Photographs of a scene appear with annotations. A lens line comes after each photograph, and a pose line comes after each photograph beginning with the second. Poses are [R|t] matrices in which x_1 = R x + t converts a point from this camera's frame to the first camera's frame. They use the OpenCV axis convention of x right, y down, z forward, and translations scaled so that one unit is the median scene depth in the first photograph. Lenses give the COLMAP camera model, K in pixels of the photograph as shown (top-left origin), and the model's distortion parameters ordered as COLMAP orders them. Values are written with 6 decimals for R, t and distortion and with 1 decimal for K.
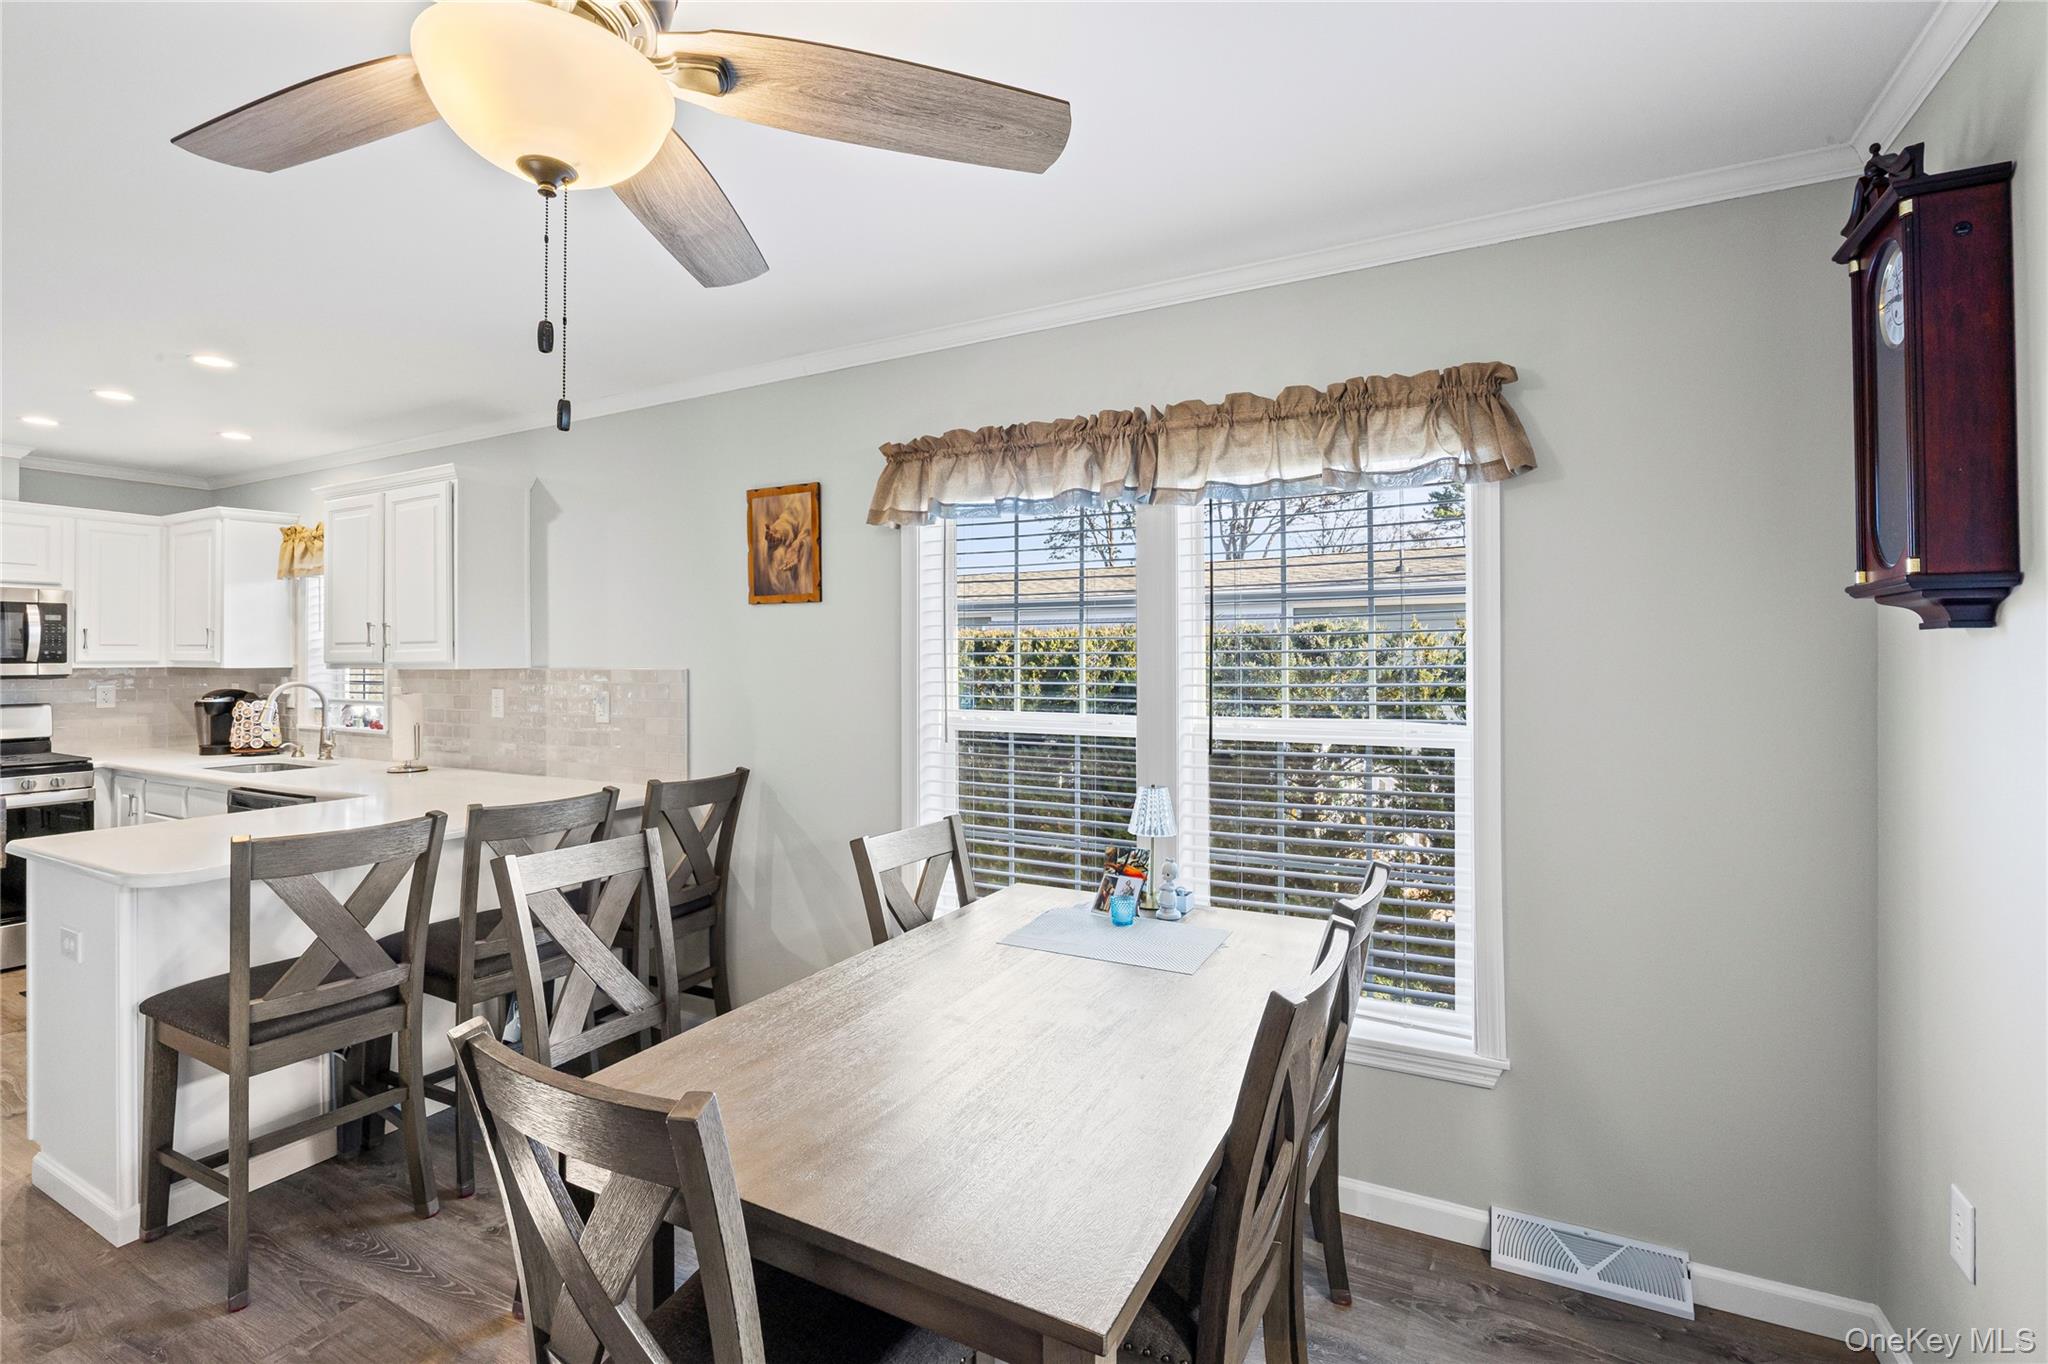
lens RADIAL K [[913.2, 0, 1031.7], [0, 913.2, 644.9], [0, 0, 1]] dist [-0.013057, 0.000152]
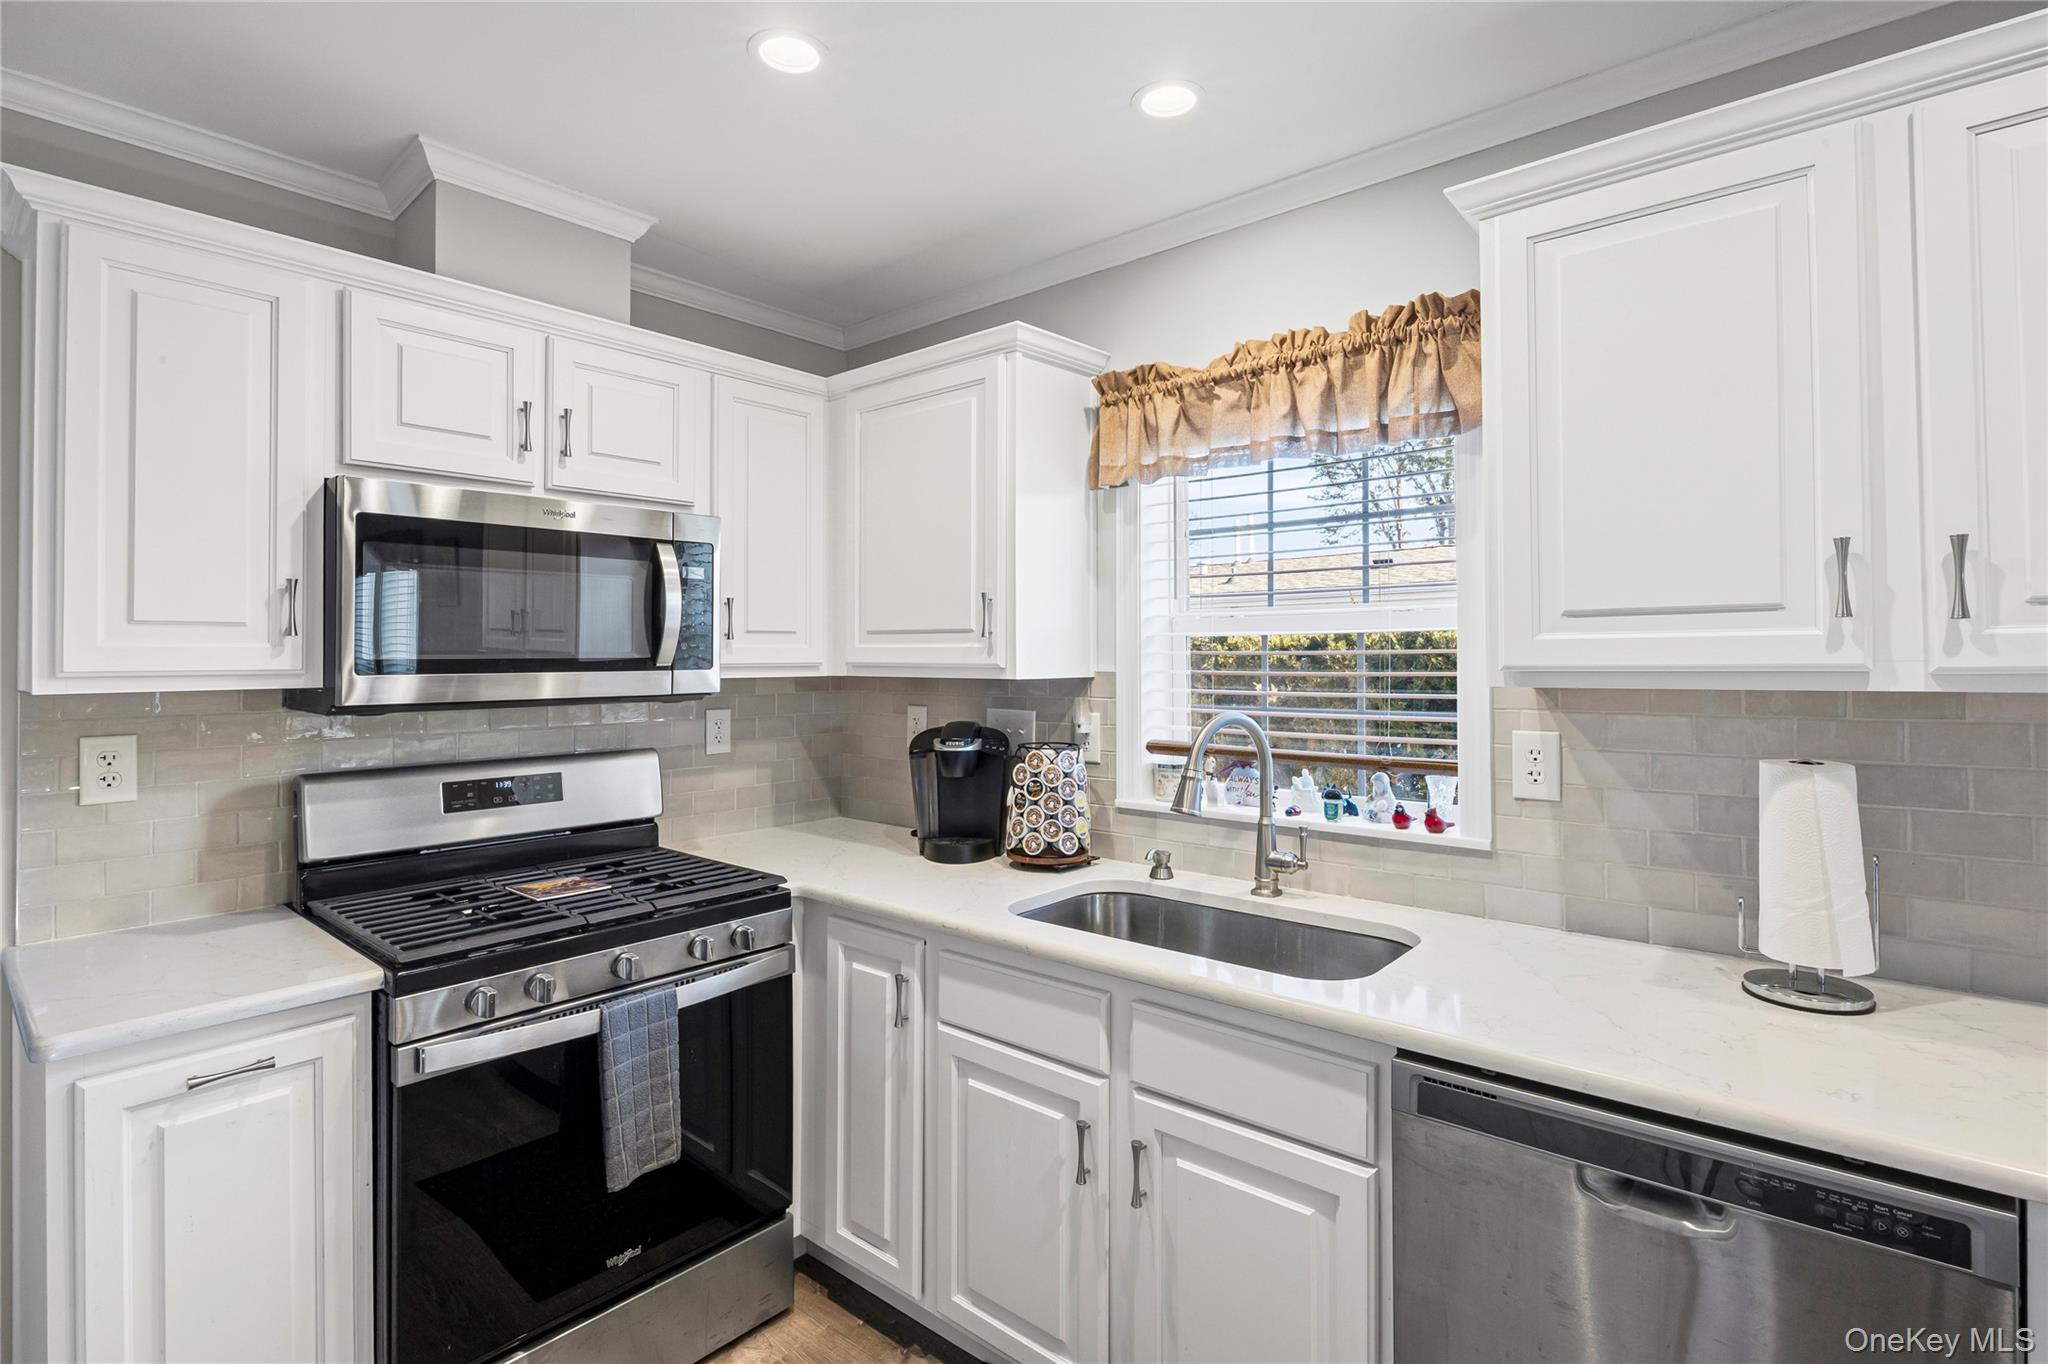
lens RADIAL K [[972.6, 0, 1021.1], [0, 972.6, 646.4], [0, 0, 1]] dist [-0.009220, 0.000220]
pose [[0.975958, -0.005664, -0.217887, -0.930923], [0.006267, 0.999978, 0.002076, 0.009322], [0.217871, -0.003391, 0.975972, 0.620628]]
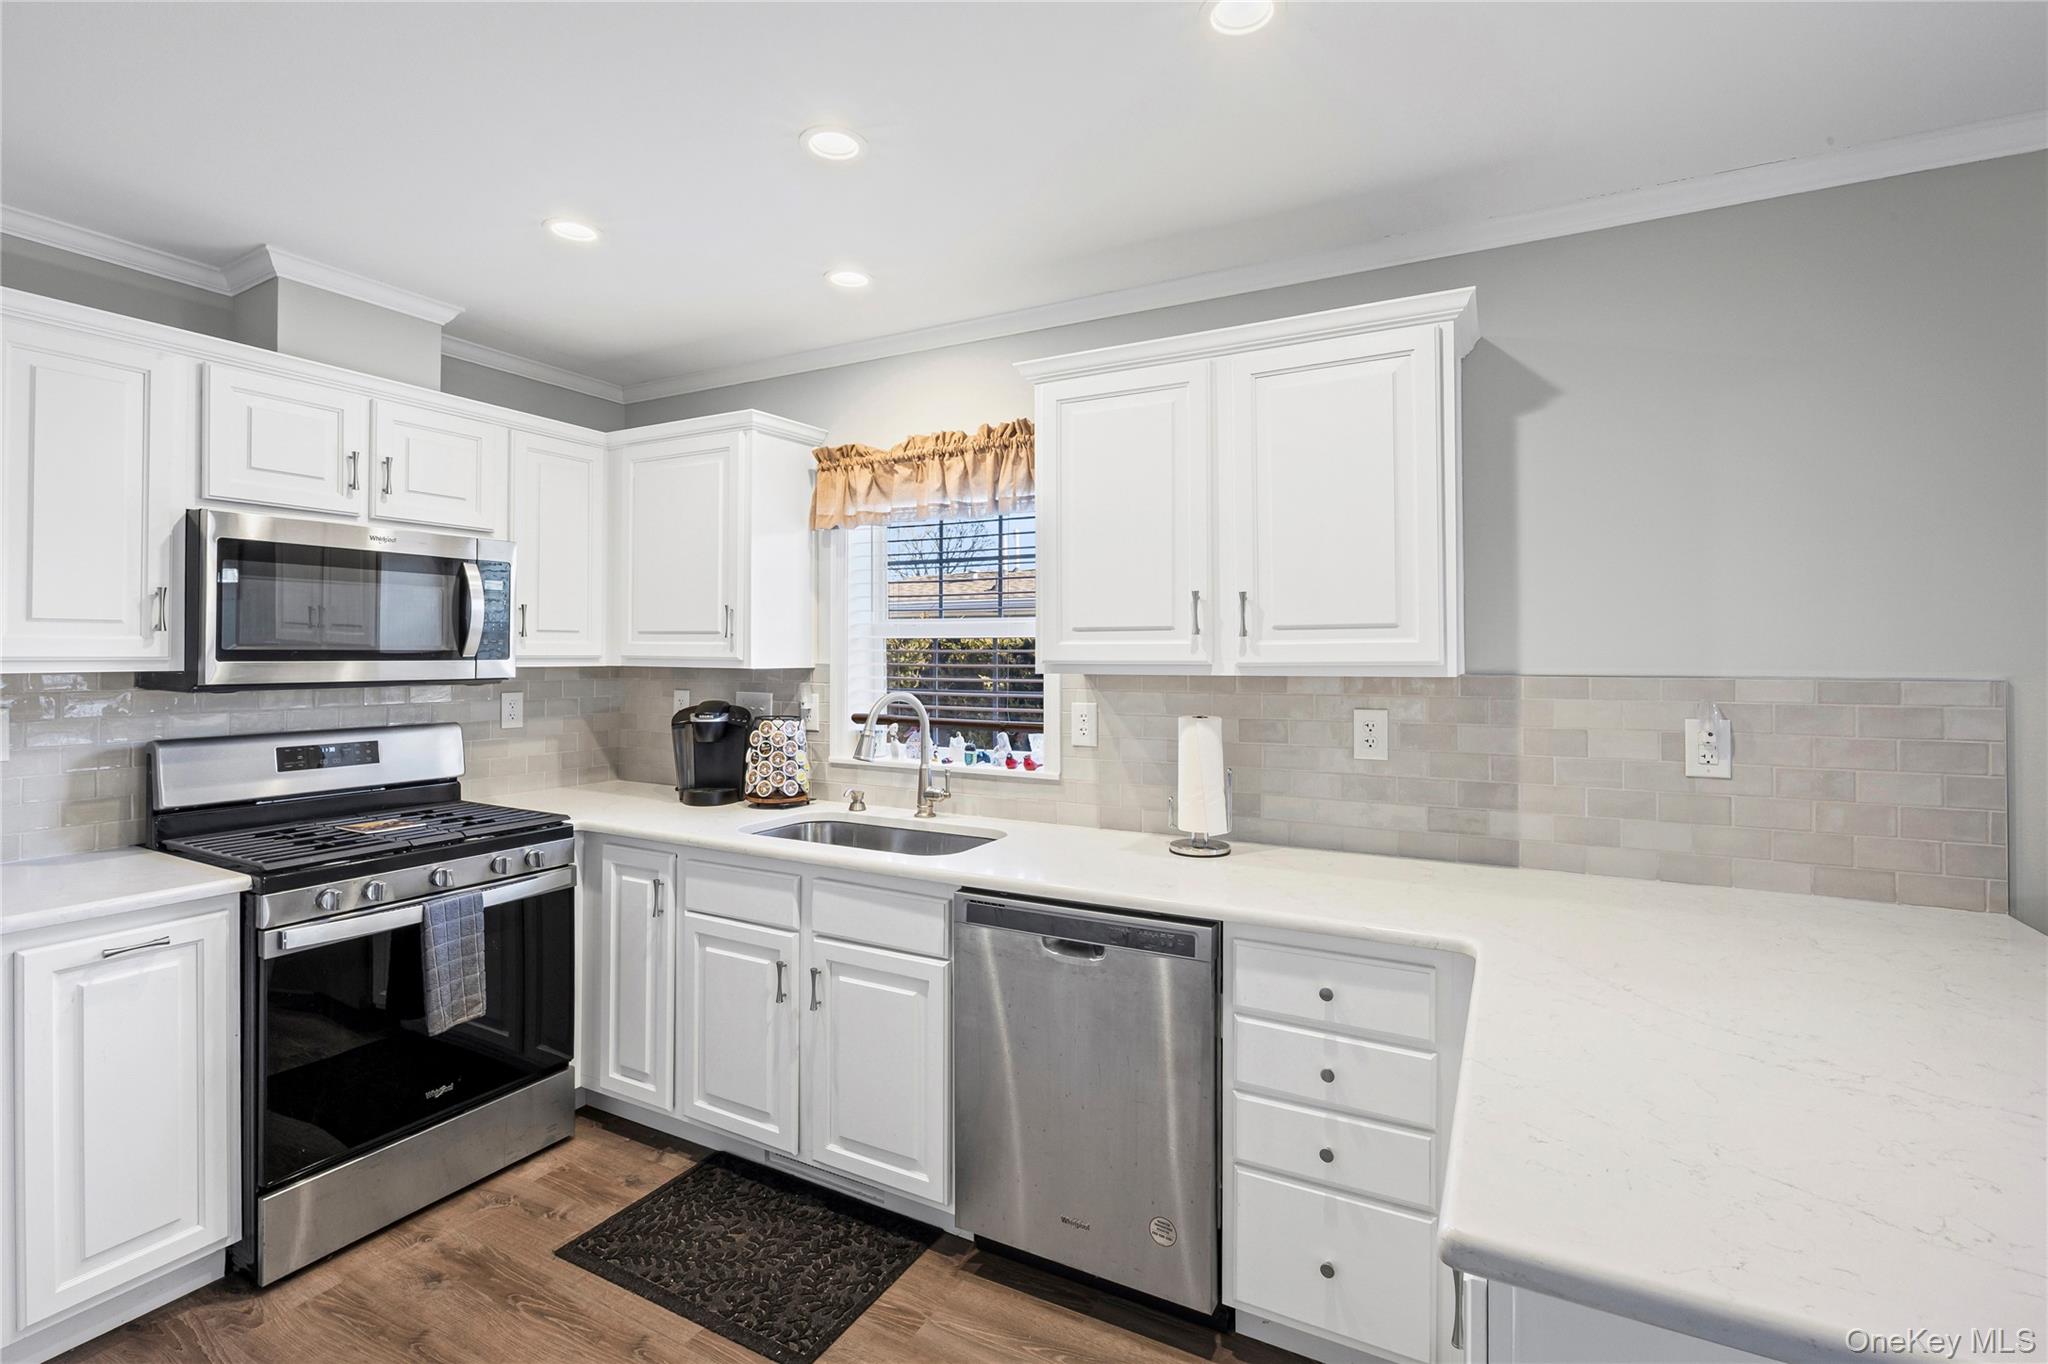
lens RADIAL K [[913.2, 0, 1022.8], [0, 913.2, 657.4], [0, 0, 1]] dist [-0.013057, 0.000152]
pose [[0.999983, 0.005671, -0.001084, -0.836704], [-0.005652, 0.999839, 0.017042, 0.006994], [0.001180, -0.017035, 0.999854, 0.439251]]
